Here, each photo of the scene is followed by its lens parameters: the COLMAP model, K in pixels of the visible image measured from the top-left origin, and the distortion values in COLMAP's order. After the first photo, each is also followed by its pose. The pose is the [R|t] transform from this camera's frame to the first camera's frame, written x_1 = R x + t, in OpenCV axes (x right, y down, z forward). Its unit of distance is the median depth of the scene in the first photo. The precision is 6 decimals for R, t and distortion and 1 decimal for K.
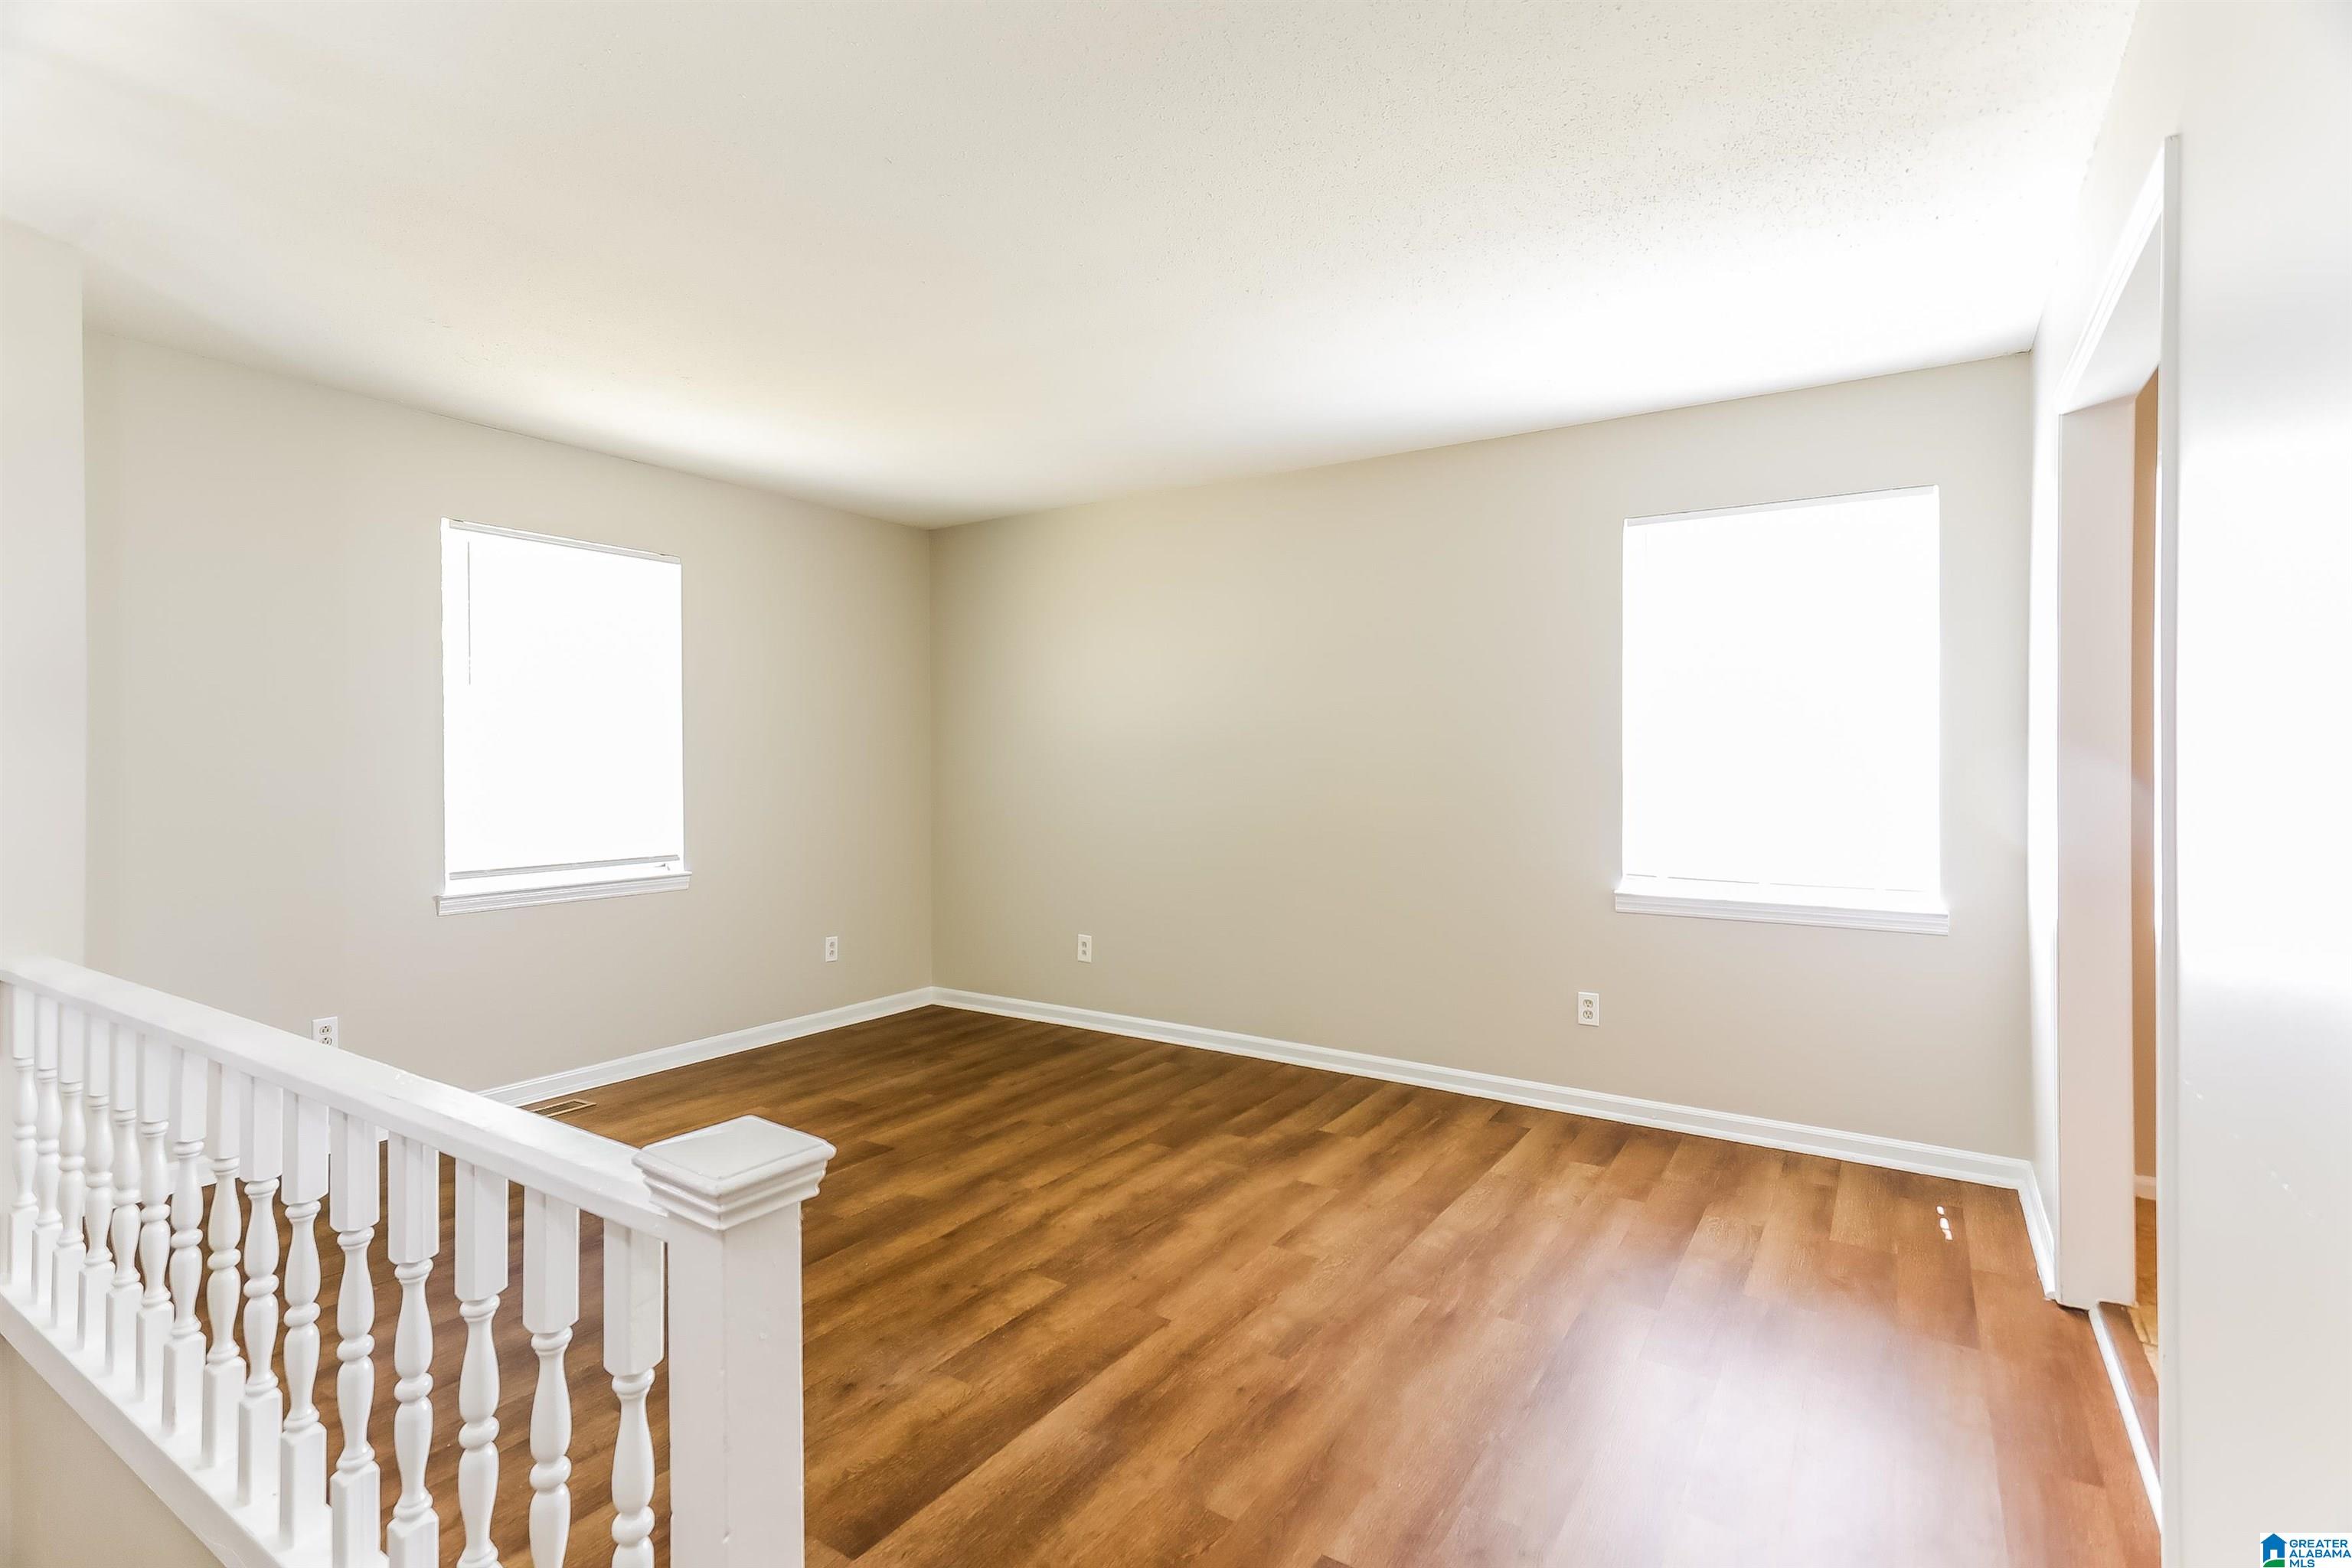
lens RADIAL K [[1125.8, 0, 1168.1], [0, 1125.8, 777.0], [0, 0, 1]] dist [0.006957, 0.000873]
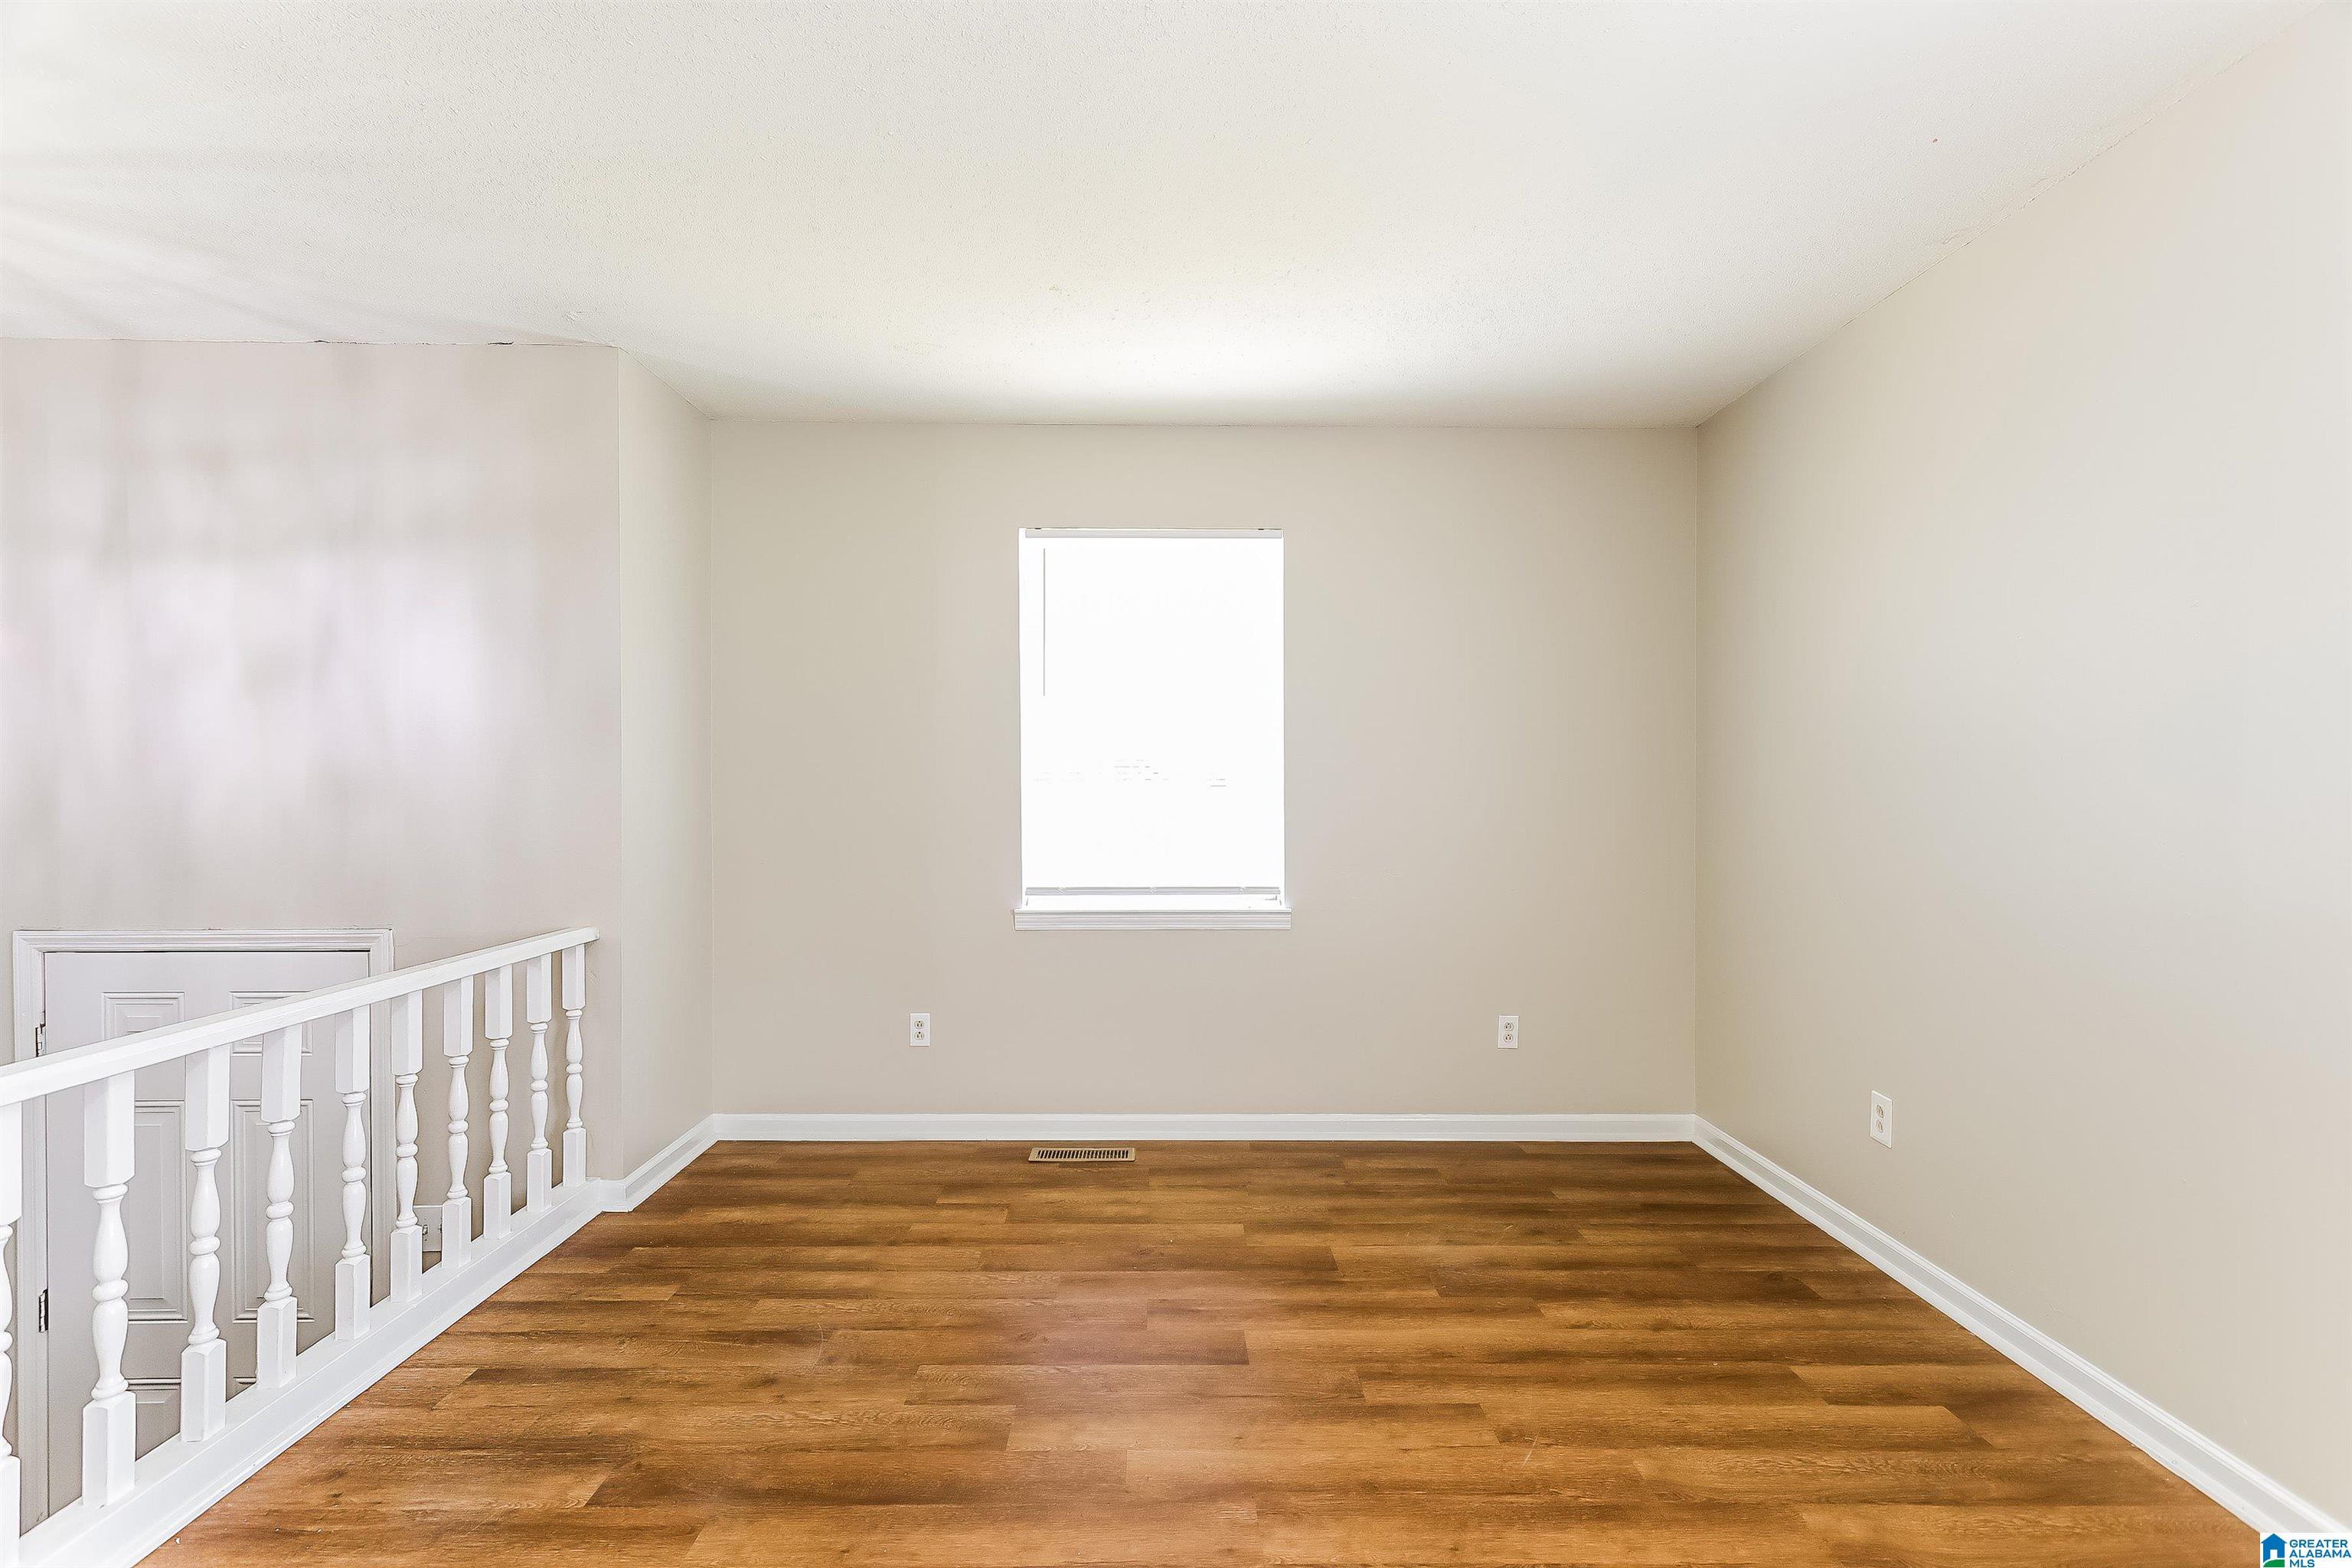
lens RADIAL K [[1125.9, 0, 1168.1], [0, 1125.9, 812.5], [0, 0, 1]] dist [0.017669, 0.001199]
pose [[0.555374, 0.023356, -0.831272, 0.245506], [-0.011842, 0.999726, 0.020178, -0.002735], [0.831516, -0.001363, 0.555499, 0.542937]]
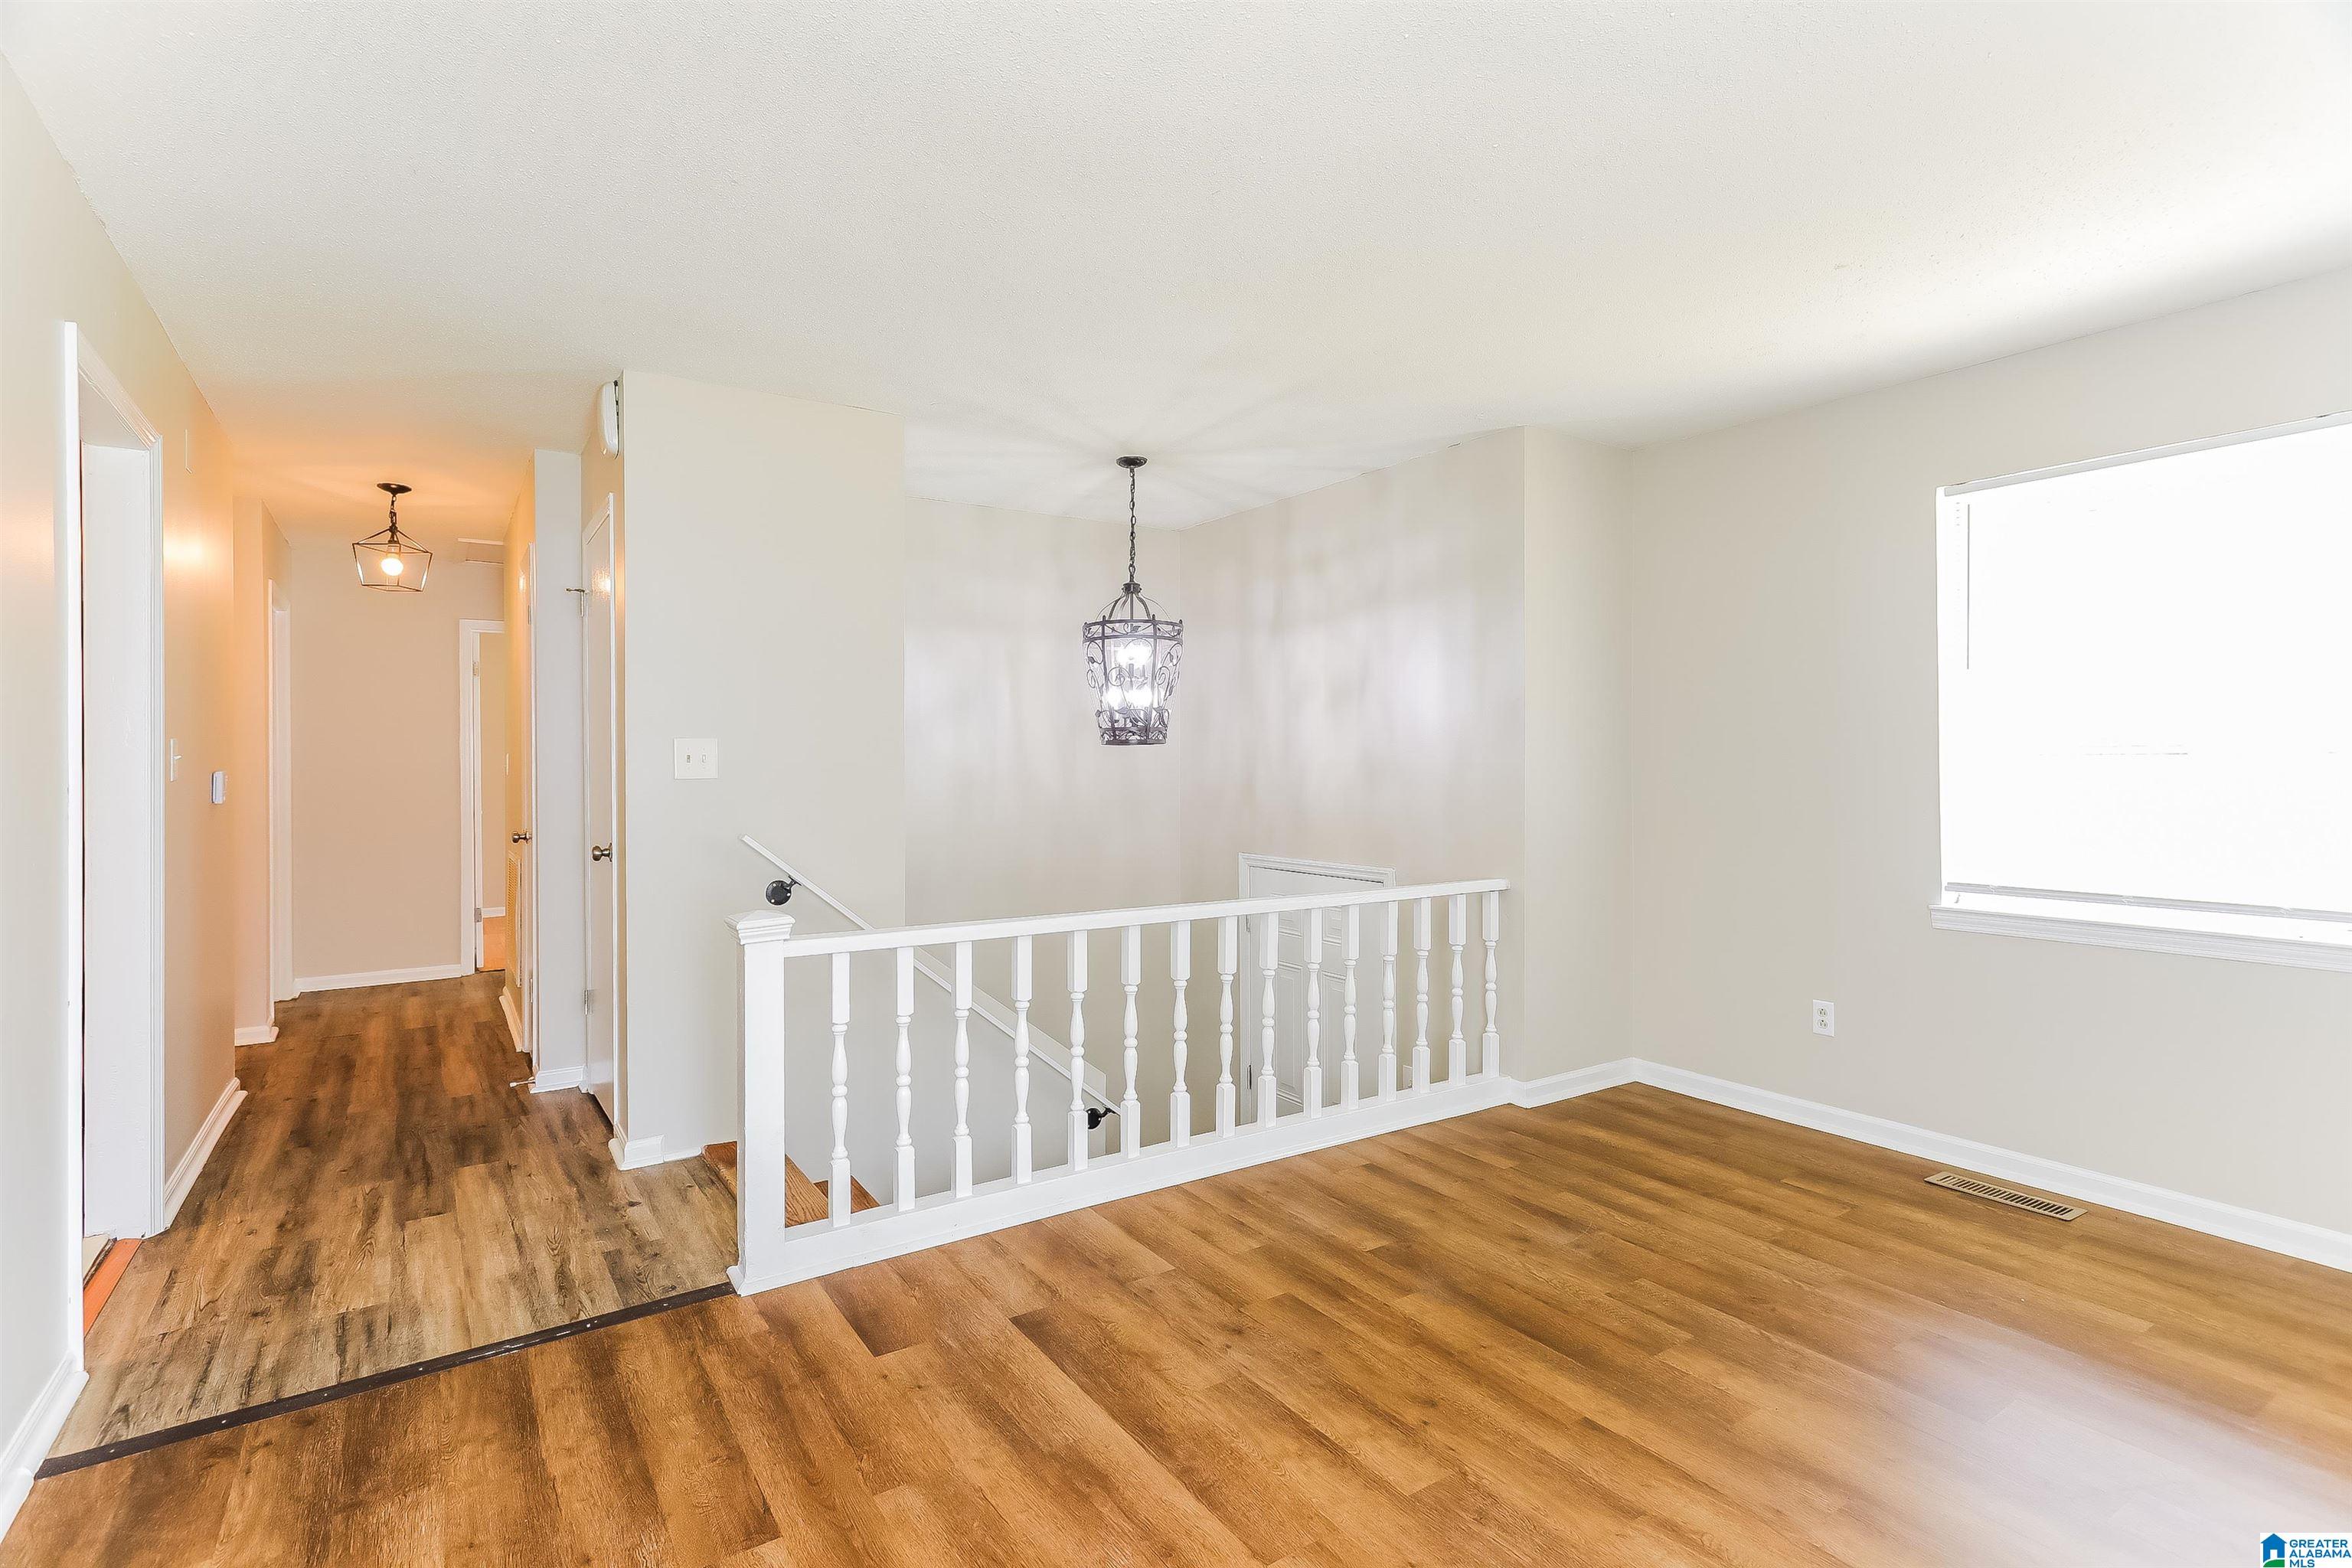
lens RADIAL K [[1112.0, 0, 1159.1], [0, 1112.0, 780.1], [0, 0, 1]] dist [0.010784, 0.006510]
pose [[-0.392021, 0.012851, -0.919866, 0.410466], [-0.010834, 0.999769, 0.018585, -0.005913], [0.919892, 0.017252, -0.391791, 0.755713]]
